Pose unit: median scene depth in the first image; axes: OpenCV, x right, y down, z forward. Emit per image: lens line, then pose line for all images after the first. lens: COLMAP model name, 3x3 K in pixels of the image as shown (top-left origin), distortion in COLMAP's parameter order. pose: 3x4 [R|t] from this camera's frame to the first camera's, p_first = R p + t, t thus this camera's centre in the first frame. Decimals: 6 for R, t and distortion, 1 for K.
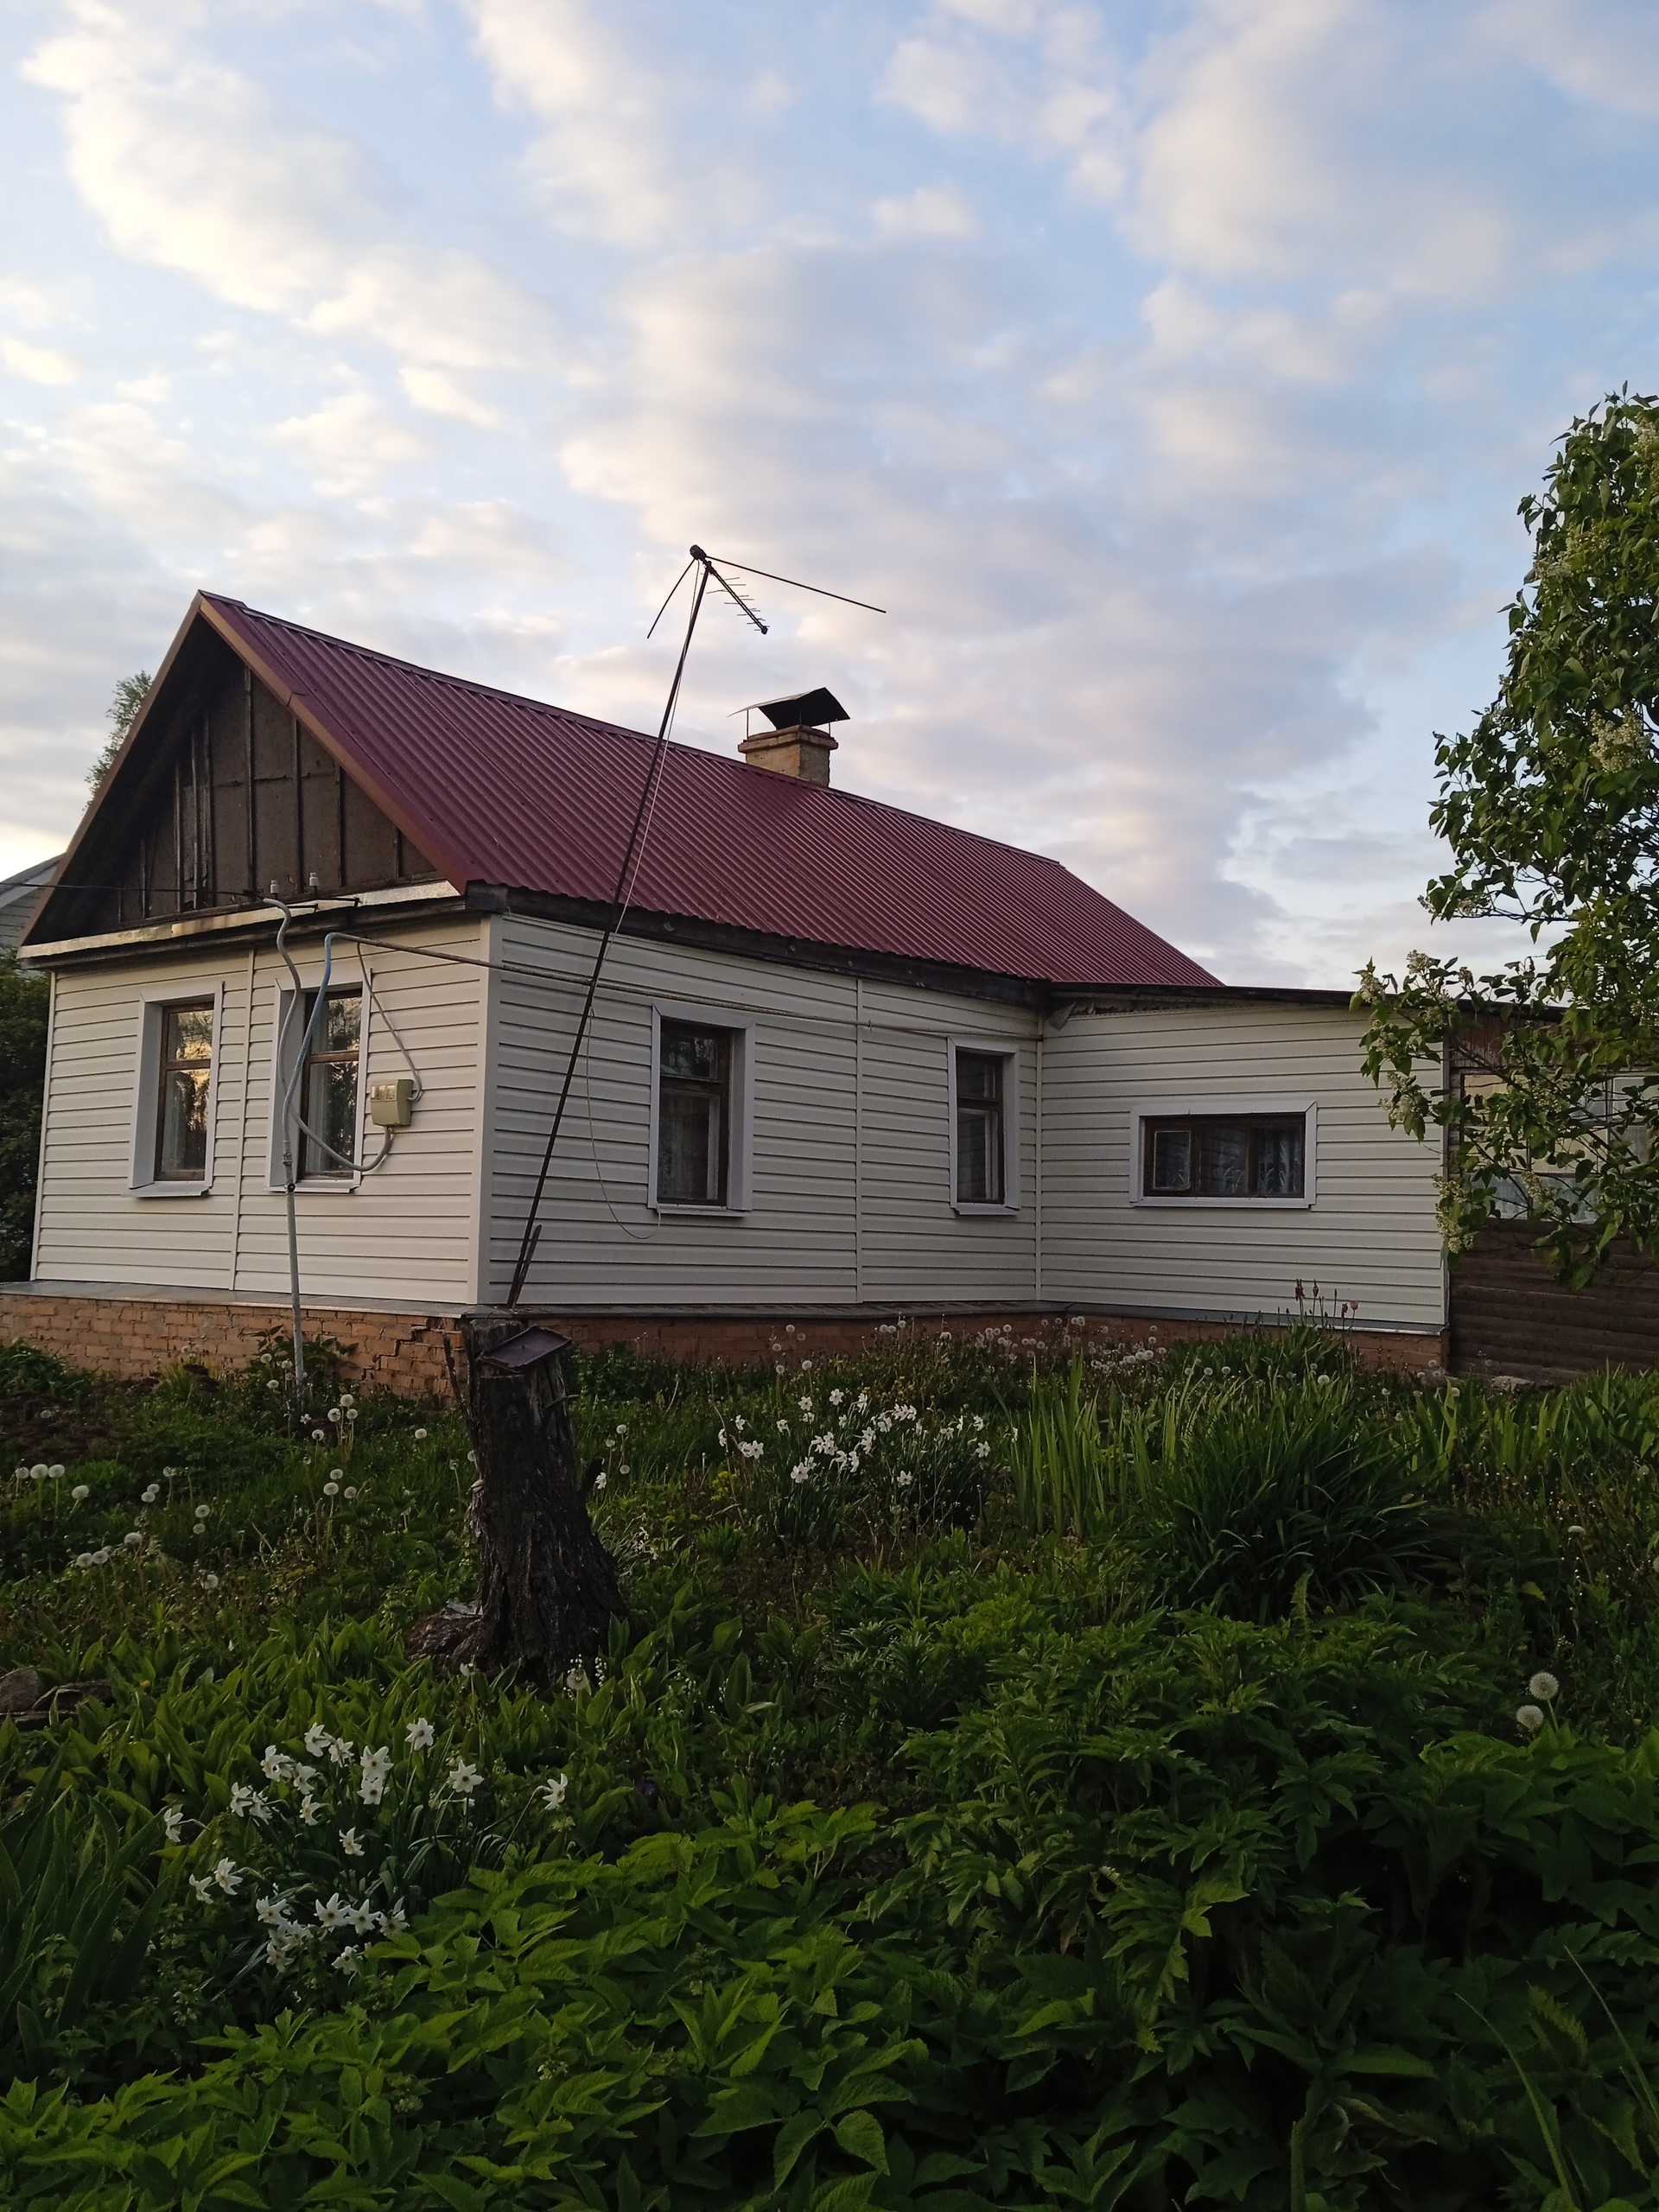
lens RADIAL K [[1930.5, 0, 828.2], [0, 1930.5, 1118.0], [0, 0, 1]] dist [0.056896, -0.157900]
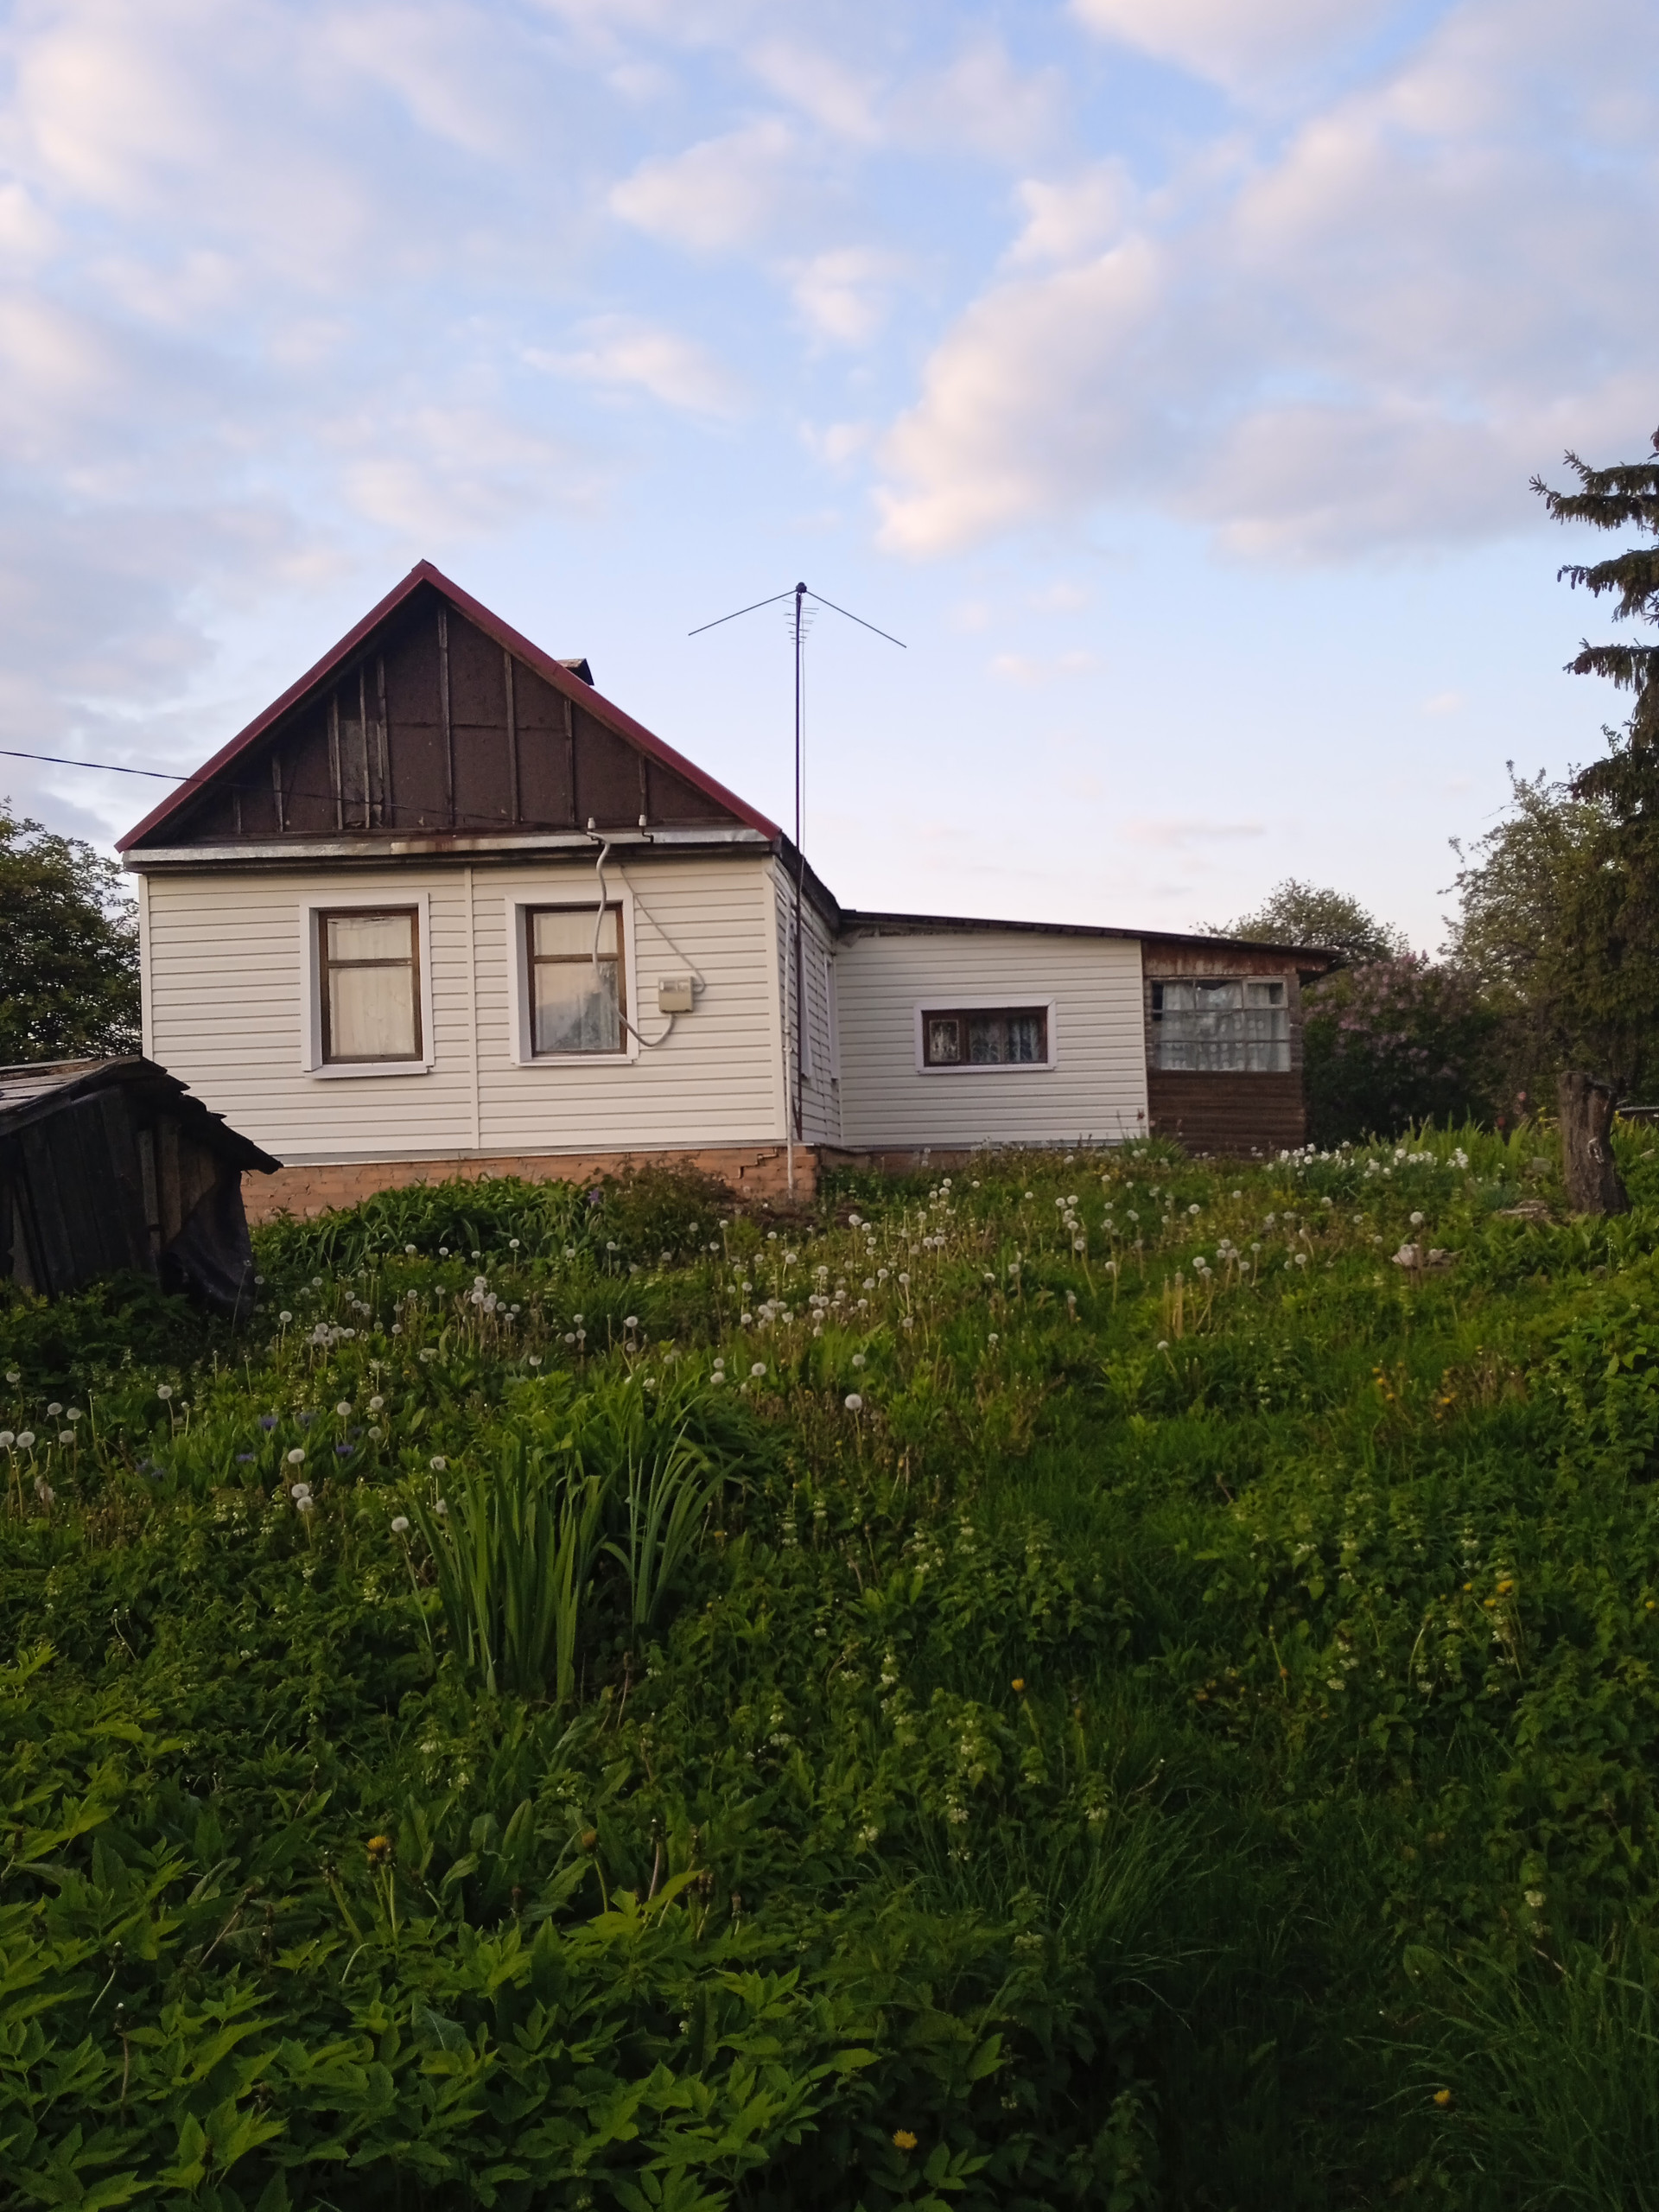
lens RADIAL K [[1870.2, 0, 829.5], [0, 1870.2, 1106.0], [0, 0, 1]] dist [0.098763, -0.201612]
pose [[0.798600, -0.031668, 0.601028, -0.824582], [0.010123, 0.999180, 0.039195, 0.017492], [-0.601777, -0.025217, 0.798266, -0.072155]]
